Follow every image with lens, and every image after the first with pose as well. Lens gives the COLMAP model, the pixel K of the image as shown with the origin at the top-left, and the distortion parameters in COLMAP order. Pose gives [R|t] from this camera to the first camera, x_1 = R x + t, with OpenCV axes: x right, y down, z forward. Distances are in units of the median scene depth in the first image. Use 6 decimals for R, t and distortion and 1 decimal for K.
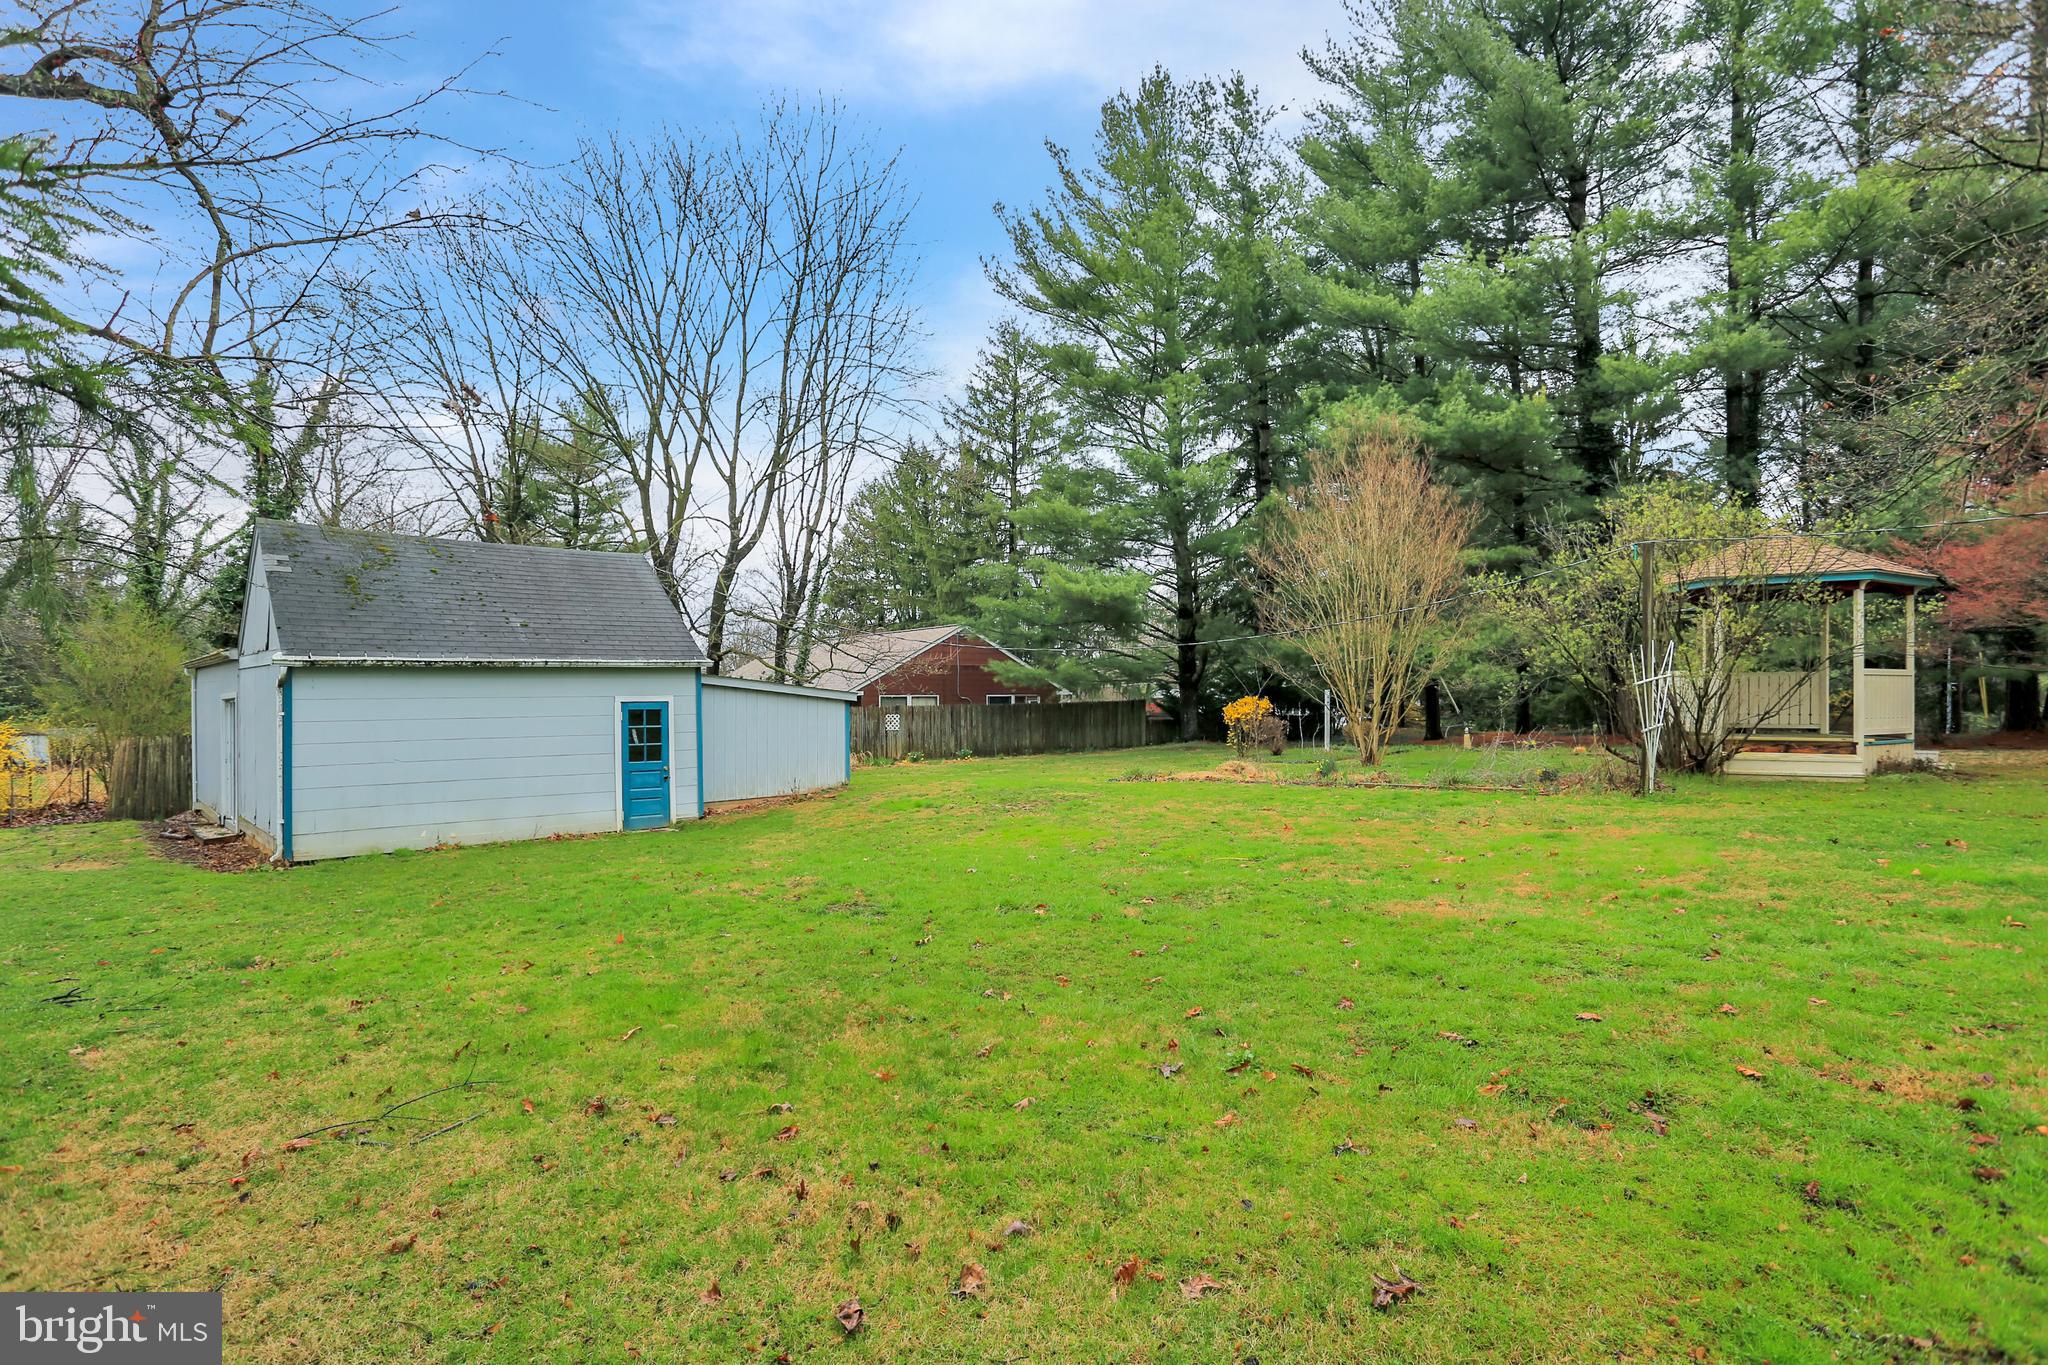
lens RADIAL K [[1067.2, 0, 1024.0], [0, 1067.2, 682.5], [0, 0, 1]] dist [-0.071553, 0.041242]
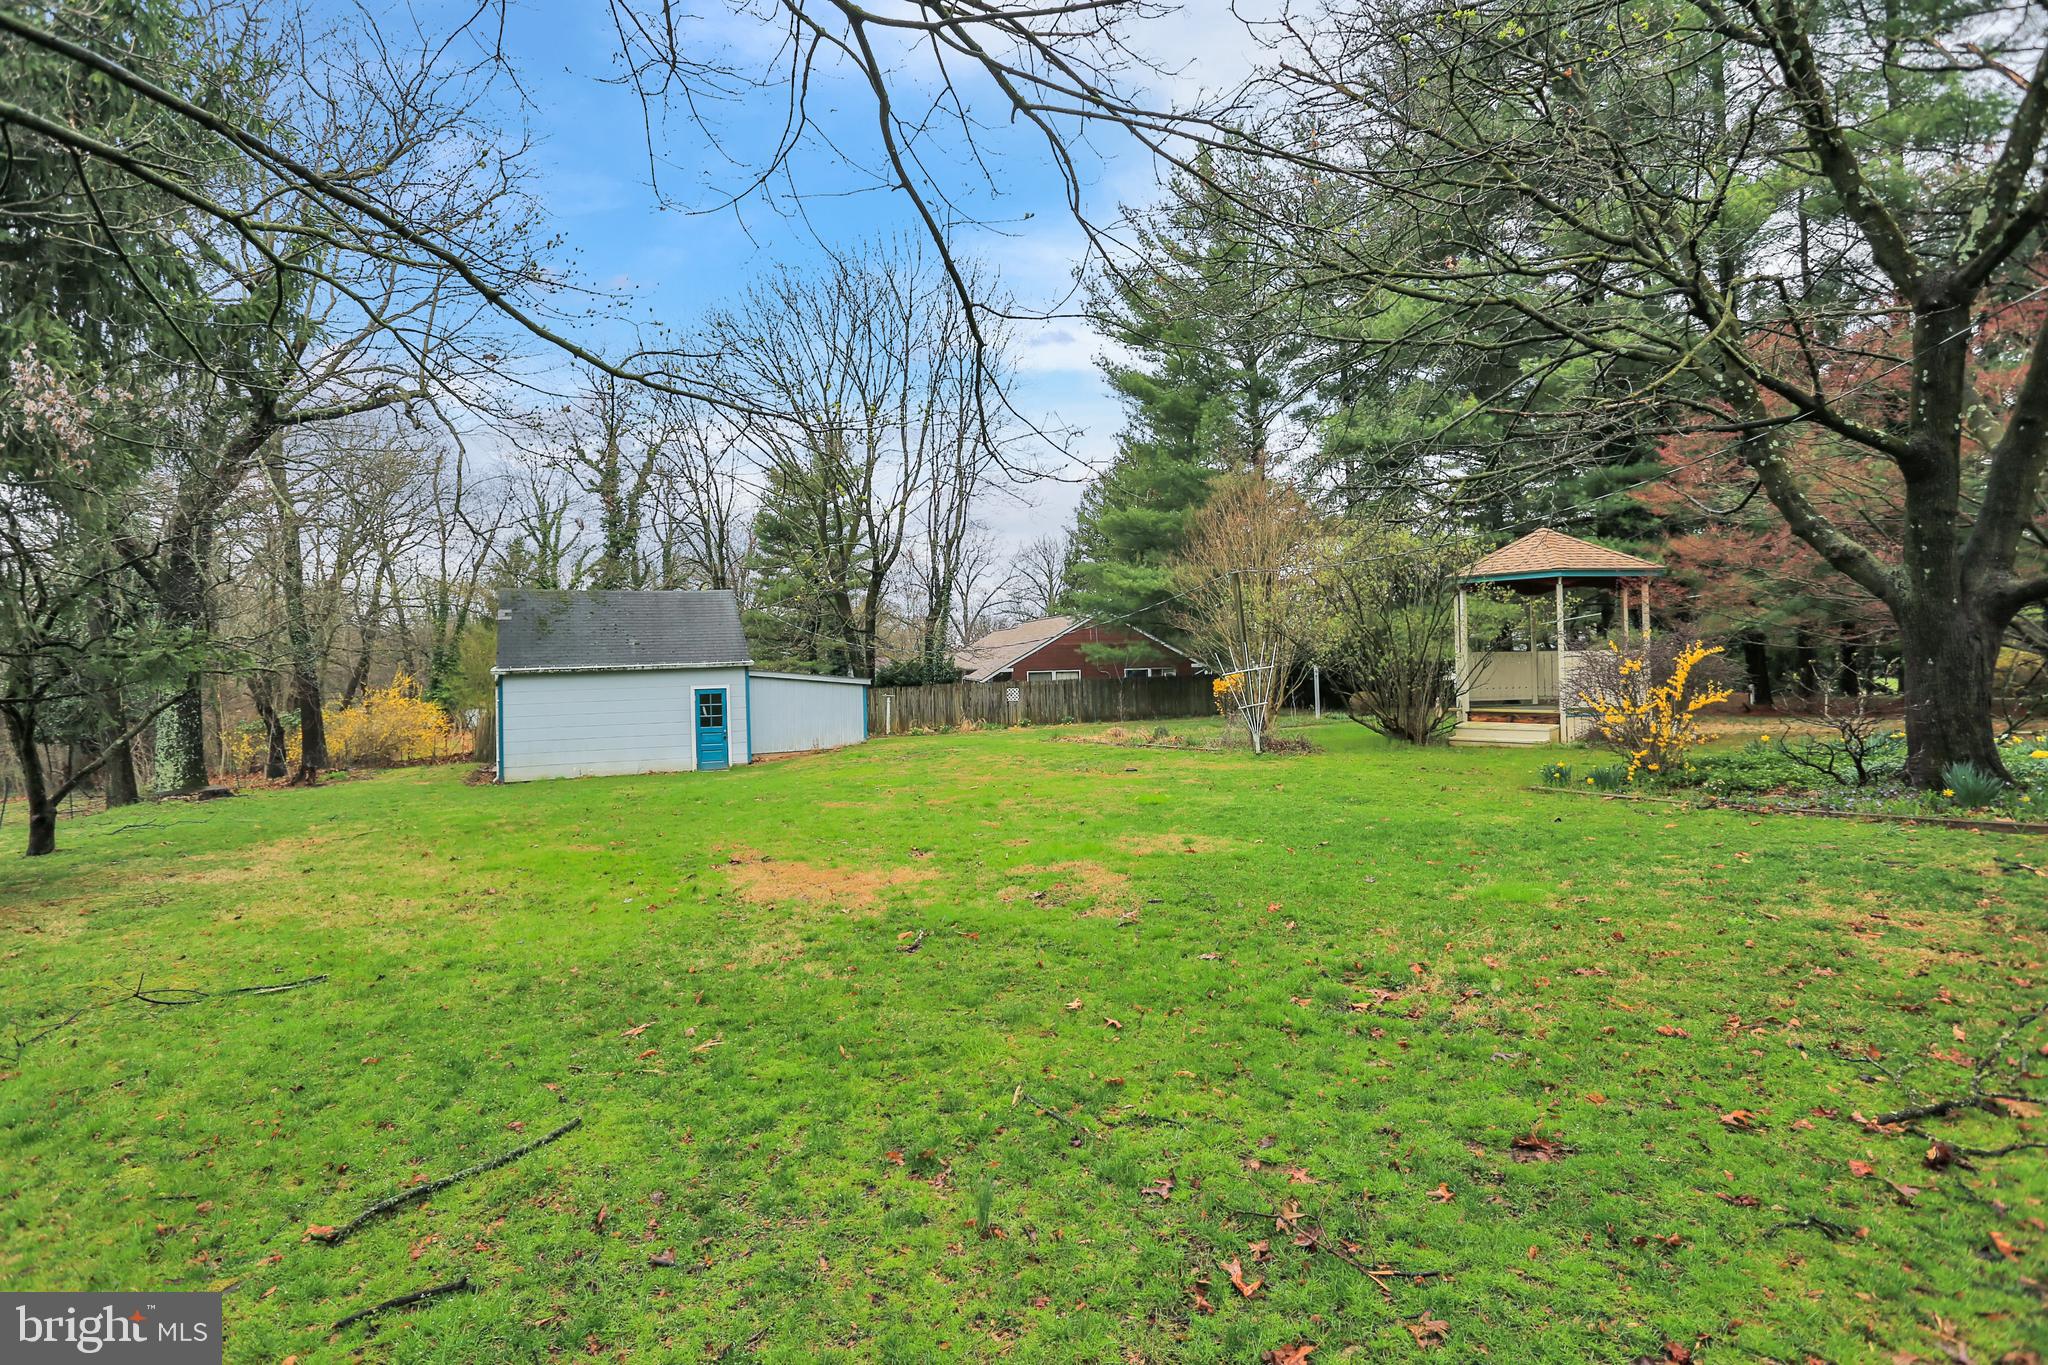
lens RADIAL K [[1067.2, 0, 1024.0], [0, 1067.2, 682.5], [0, 0, 1]] dist [-0.071553, 0.041242]
pose [[0.940809, -0.011965, -0.338725, 0.617508], [0.023778, 0.999244, 0.030746, -0.029106], [0.338101, -0.036980, 0.940383, -0.328669]]
